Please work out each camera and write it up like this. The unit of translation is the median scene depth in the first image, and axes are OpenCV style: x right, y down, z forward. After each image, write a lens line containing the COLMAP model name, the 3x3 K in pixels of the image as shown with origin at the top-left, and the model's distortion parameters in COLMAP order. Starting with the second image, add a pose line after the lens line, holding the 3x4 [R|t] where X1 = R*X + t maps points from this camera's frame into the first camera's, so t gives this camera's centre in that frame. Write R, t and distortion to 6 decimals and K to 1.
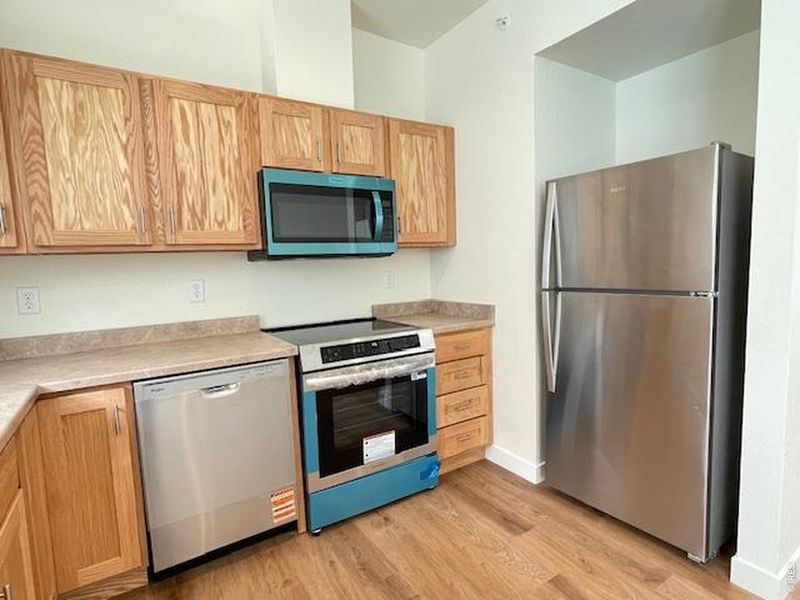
lens RADIAL K [[428.2, 0, 394.8], [0, 428.2, 304.9], [0, 0, 1]] dist [-0.010127, 0.007657]
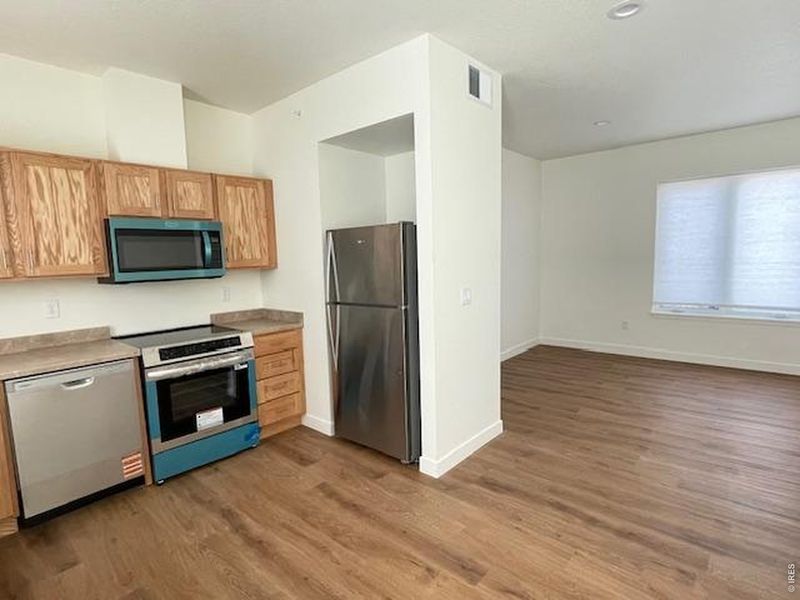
lens RADIAL K [[428.2, 0, 394.1], [0, 428.2, 304.9], [0, 0, 1]] dist [-0.010127, 0.007657]
pose [[0.962780, -0.022466, 0.269352, 0.181805], [0.019945, 0.999728, 0.012092, -0.044499], [-0.269550, -0.006270, 0.962966, -0.518742]]
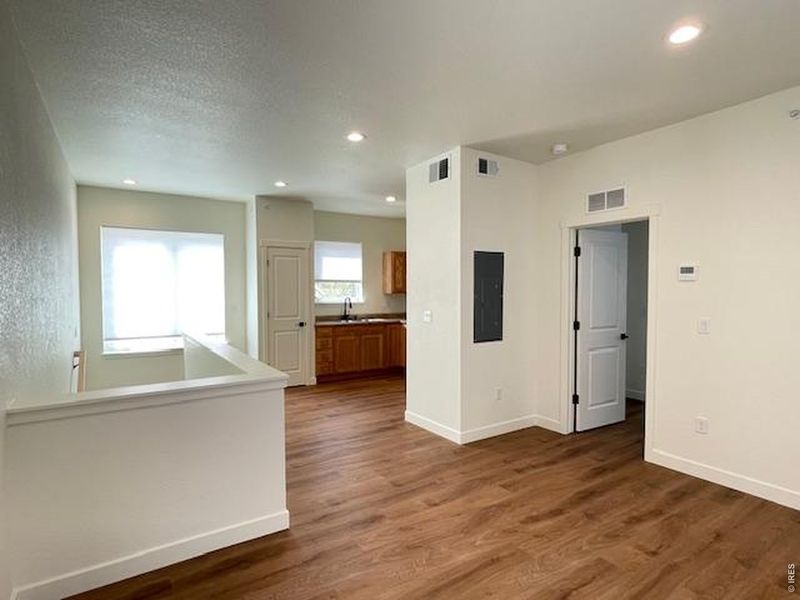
lens RADIAL K [[428.2, 0, 397.5], [0, 428.2, 305.1], [0, 0, 1]] dist [-0.010127, 0.007657]
pose [[0.001826, 0.074944, -0.997186, 2.926718], [-0.097861, 0.992415, 0.074406, -0.256080], [0.995198, 0.097449, 0.009146, 0.628934]]
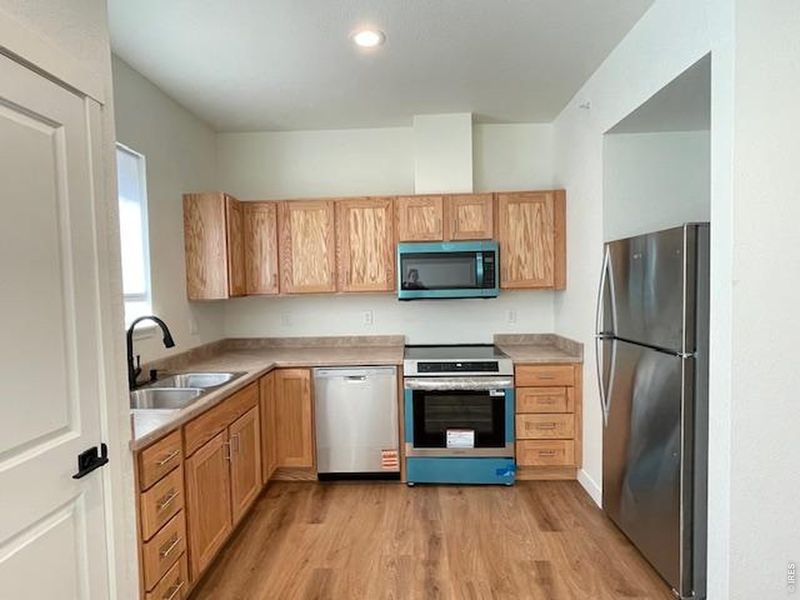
lens RADIAL K [[428.2, 0, 392.3], [0, 428.2, 304.3], [0, 0, 1]] dist [-0.010127, 0.007657]
pose [[0.819040, 0.044425, -0.572013, 0.579353], [-0.063411, 0.997899, -0.013294, -0.073783], [0.570221, 0.047160, 0.820137, -0.290750]]
